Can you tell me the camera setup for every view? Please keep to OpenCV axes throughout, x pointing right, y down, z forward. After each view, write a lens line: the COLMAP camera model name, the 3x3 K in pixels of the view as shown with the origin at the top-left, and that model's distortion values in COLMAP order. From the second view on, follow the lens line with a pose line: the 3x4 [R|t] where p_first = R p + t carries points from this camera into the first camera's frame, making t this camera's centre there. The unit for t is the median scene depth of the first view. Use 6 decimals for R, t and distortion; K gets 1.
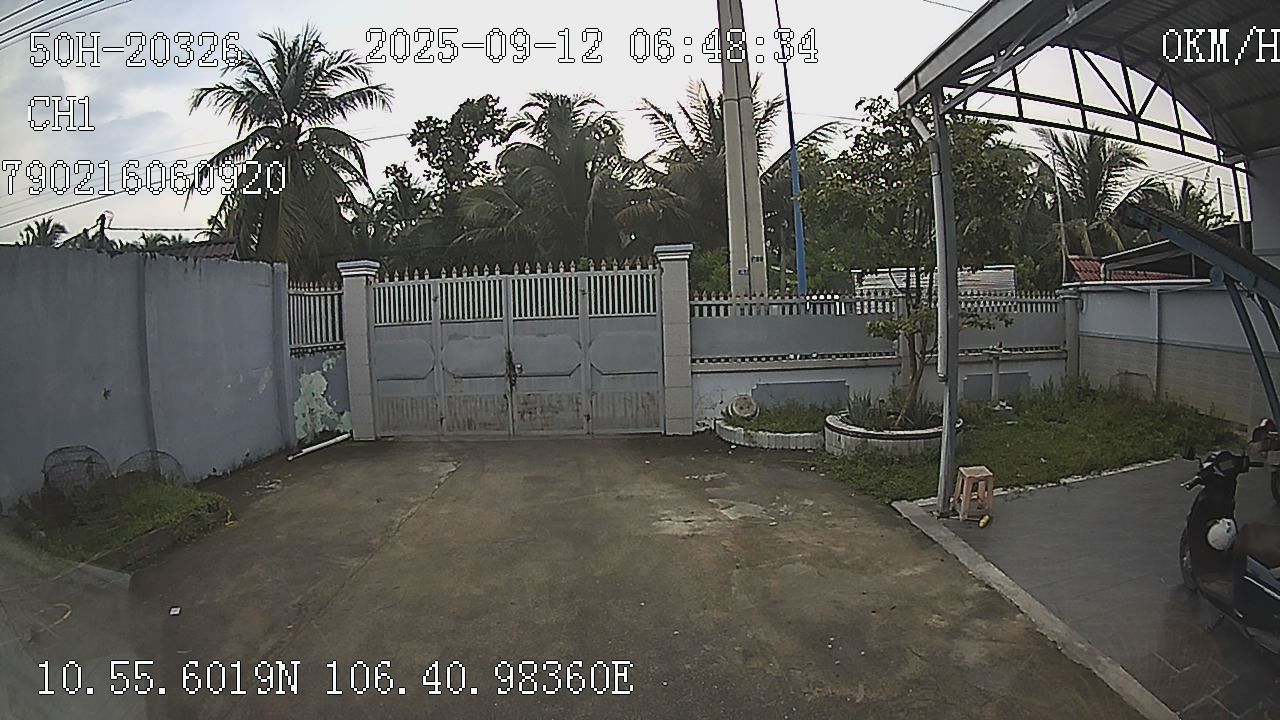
lens RADIAL K [[762.5, 0, 647.9], [0, 762.5, 364.6], [0, 0, 1]] dist [-0.372815, 0.110690]
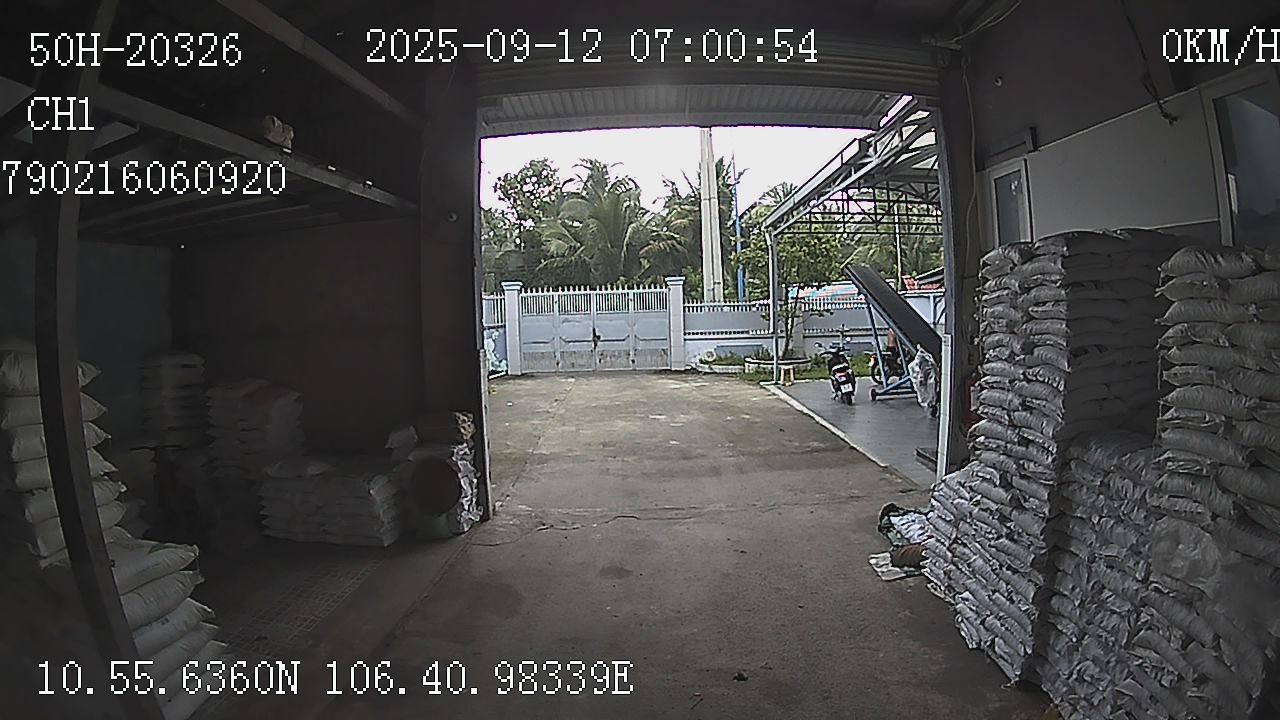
lens RADIAL K [[762.5, 0, 647.9], [0, 762.5, 364.6], [0, 0, 1]] dist [-0.372815, 0.110690]
pose [[0.999986, 0.002973, -0.004430, -0.029978], [-0.002972, 0.999996, 0.000179, 0.077590], [0.004431, -0.000165, 0.999990, -1.036898]]
